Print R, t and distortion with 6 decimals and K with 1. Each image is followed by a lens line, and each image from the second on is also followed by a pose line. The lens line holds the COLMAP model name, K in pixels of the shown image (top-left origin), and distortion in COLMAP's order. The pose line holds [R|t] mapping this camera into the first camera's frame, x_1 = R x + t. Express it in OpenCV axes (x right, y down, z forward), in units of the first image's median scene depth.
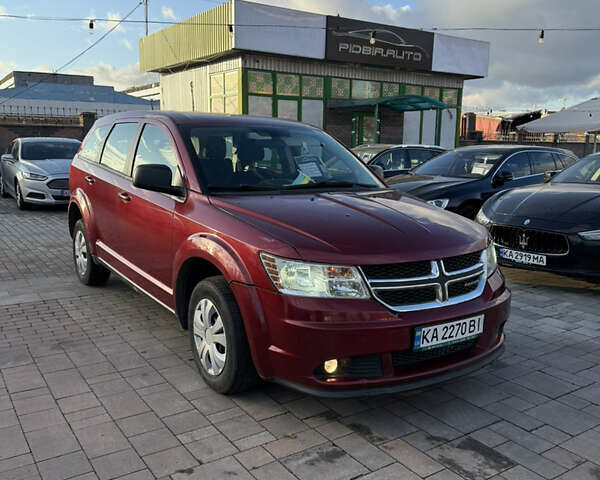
lens RADIAL K [[550.9, 0, 300.4], [0, 550.9, 255.3], [0, 0, 1]] dist [0.131072, -0.241397]
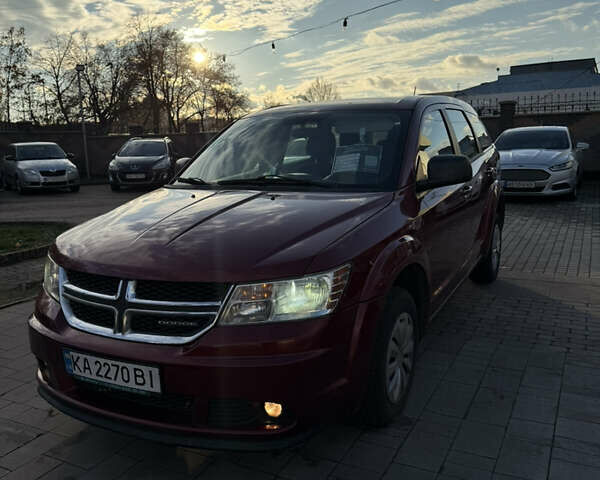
lens RADIAL K [[550.9, 0, 300.4], [0, 550.9, 255.3], [0, 0, 1]] dist [0.131072, -0.241397]
pose [[0.464664, 0.143255, -0.873823, 1.061540], [-0.117471, 0.988077, 0.099519, -0.135206], [0.877661, 0.056405, 0.475952, 0.849278]]
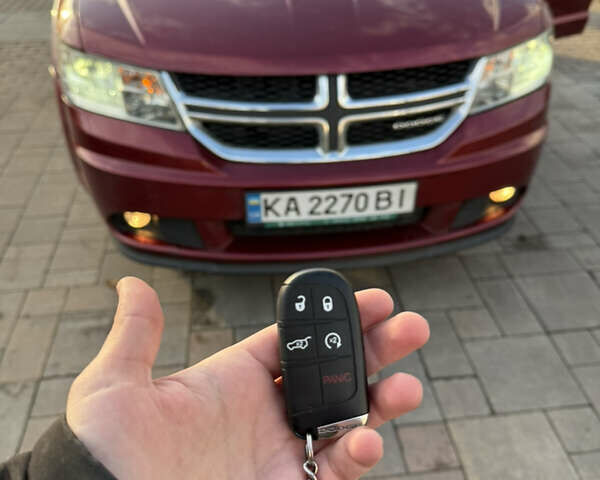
lens RADIAL K [[550.9, 0, 300.4], [0, 550.9, 255.3], [0, 0, 1]] dist [0.131072, -0.241397]
pose [[0.882124, 0.265320, -0.389183, 0.486544], [-0.062110, 0.884566, 0.462262, -0.088138], [0.466905, -0.383600, 0.796775, 0.485713]]
